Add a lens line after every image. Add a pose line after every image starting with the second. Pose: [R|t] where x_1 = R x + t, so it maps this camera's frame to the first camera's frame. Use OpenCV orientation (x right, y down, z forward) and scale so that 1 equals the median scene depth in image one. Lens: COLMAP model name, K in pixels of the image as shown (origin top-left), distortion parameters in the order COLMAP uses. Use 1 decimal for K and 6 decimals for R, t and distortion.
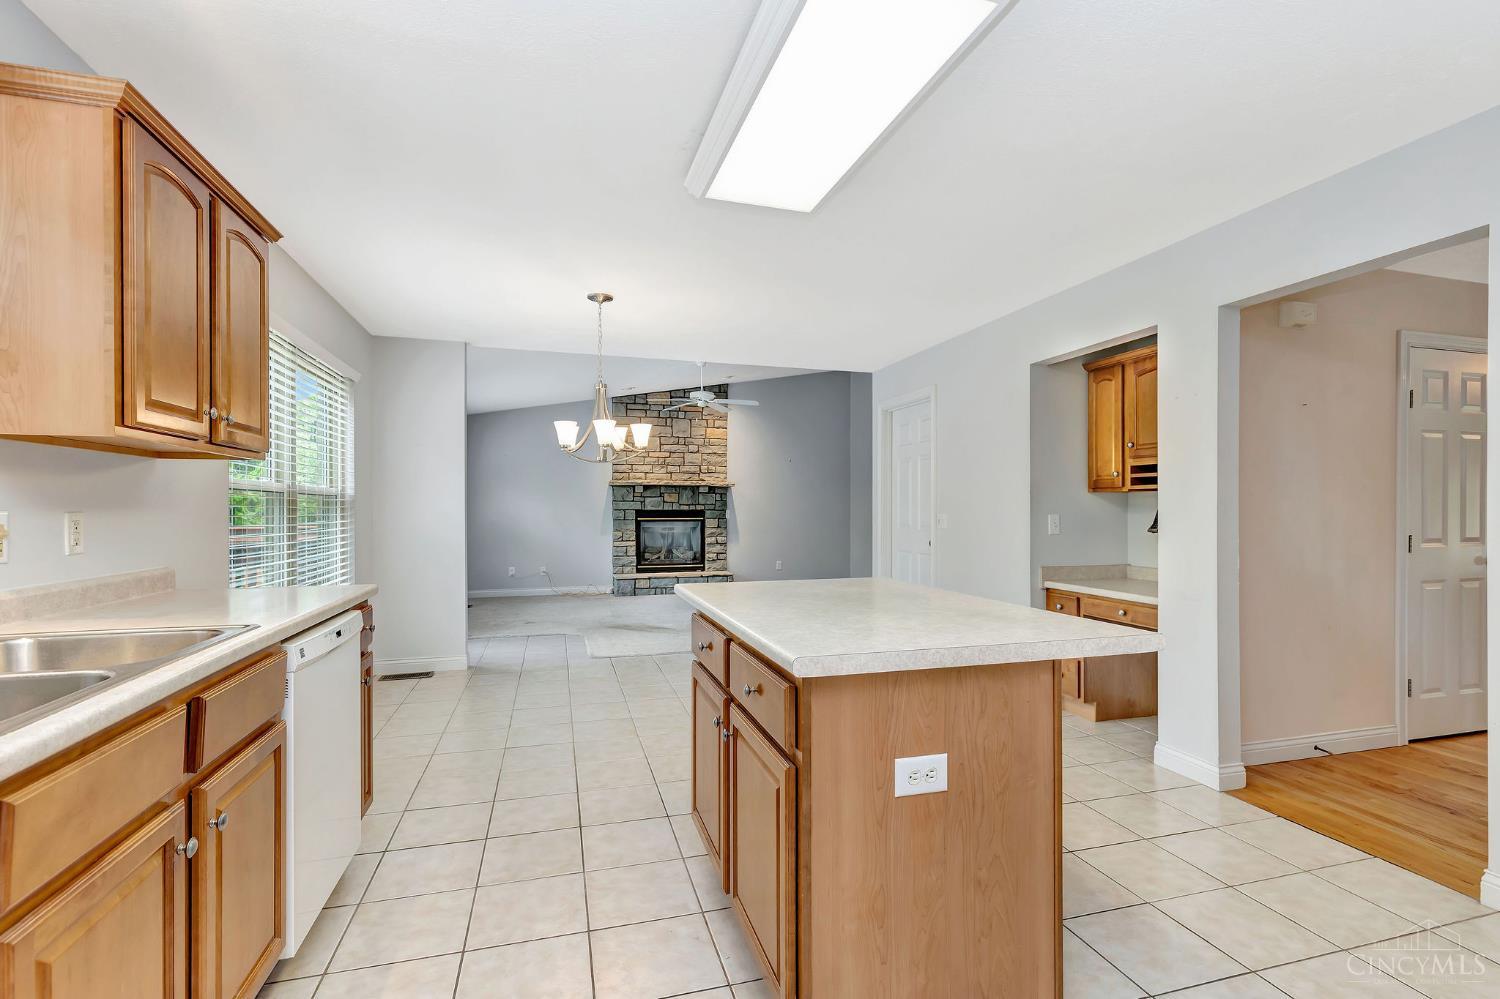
lens RADIAL K [[688.2, 0, 750.3], [0, 688.2, 516.9], [0, 0, 1]] dist [0.001042, 0.000020]
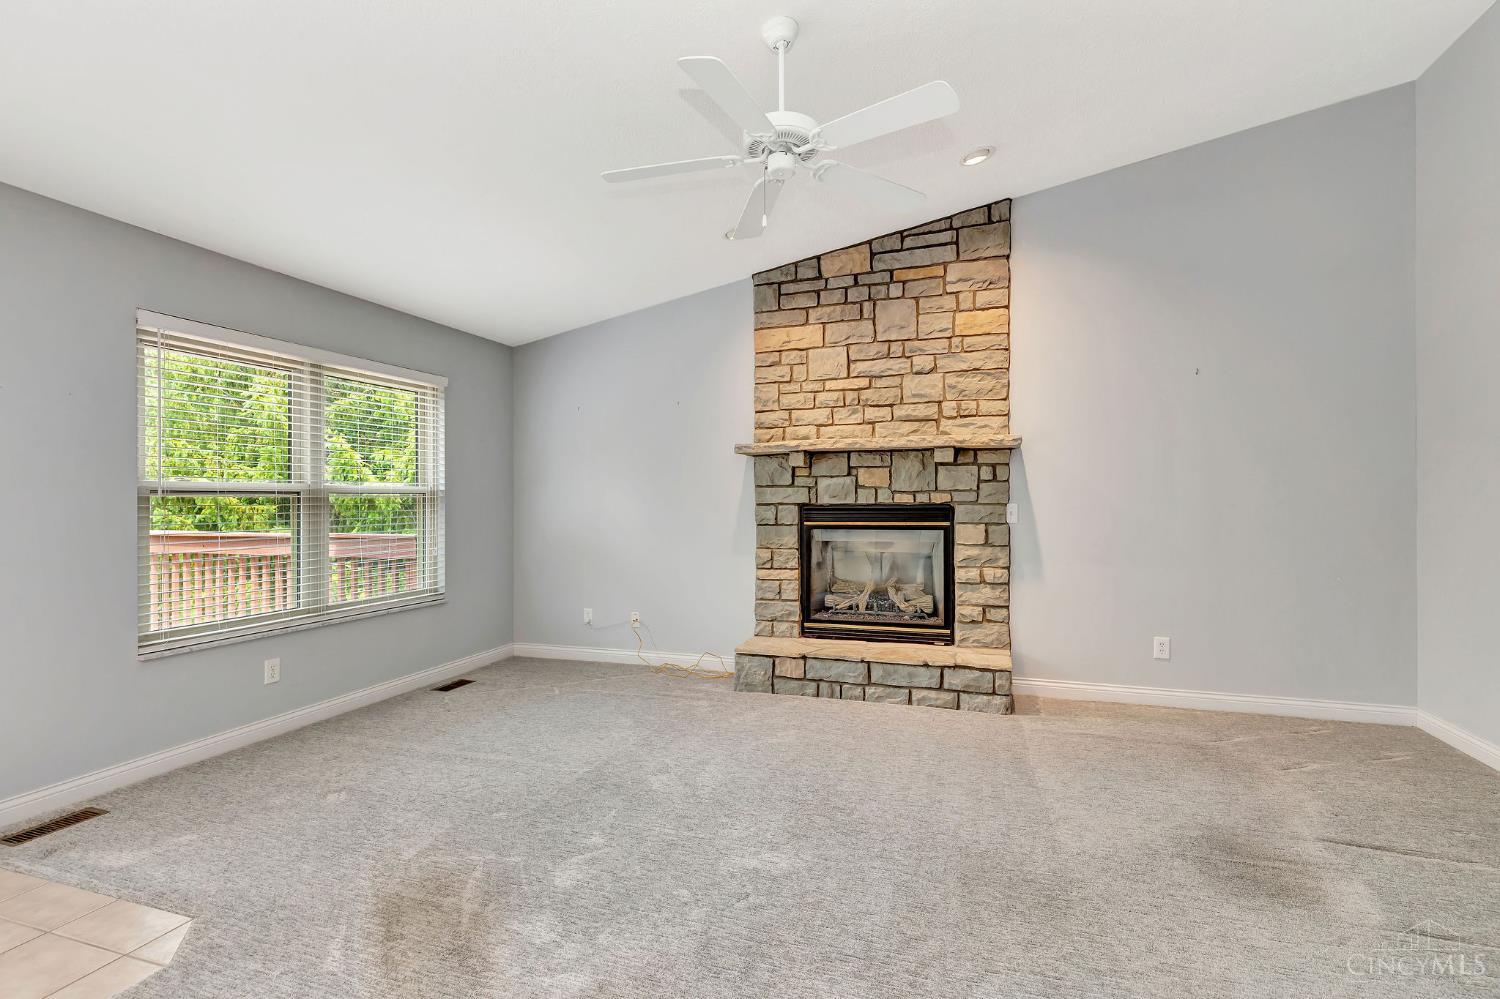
lens RADIAL K [[686.3, 0, 756.0], [0, 686.3, 501.3], [0, 0, 1]] dist [0.011764, 0.000047]
pose [[0.821663, -0.005048, -0.569952, 0.078611], [0.000926, 0.999971, -0.007521, -0.008624], [0.569973, 0.005652, 0.821644, 0.584297]]
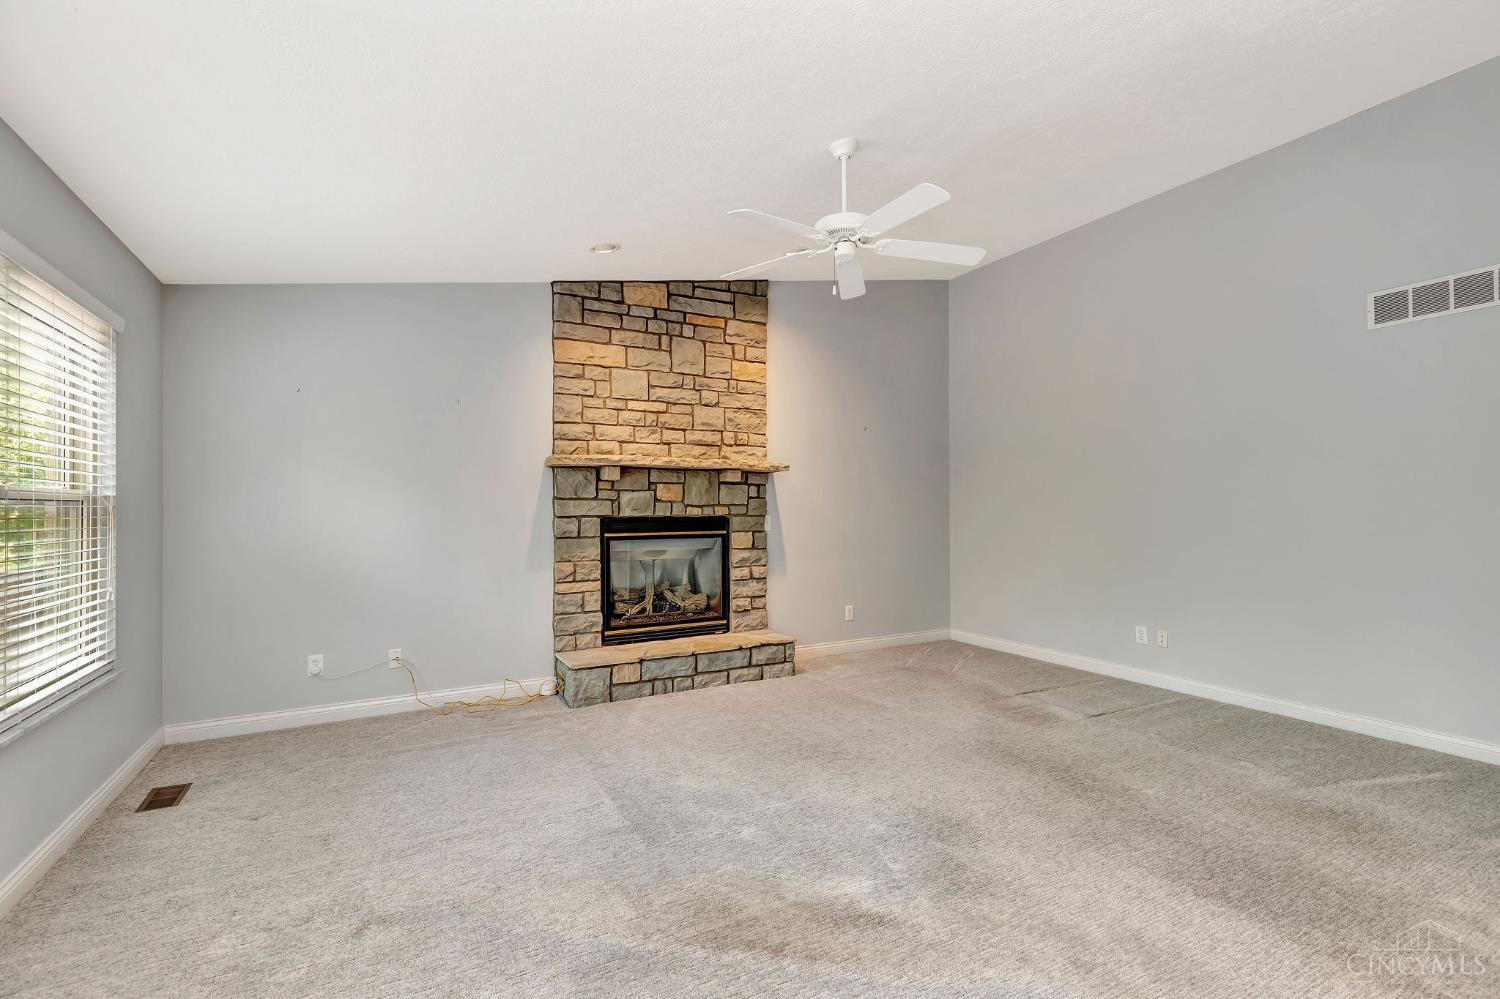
lens RADIAL K [[675.7, 0, 753.9], [0, 675.7, 506.7], [0, 0, 1]] dist [0.002795, 0.000067]
pose [[0.973744, -0.003962, 0.227613, -0.167528], [0.007958, 0.999830, -0.016642, -0.008399], [-0.227509, 0.018016, 0.973609, 0.500728]]
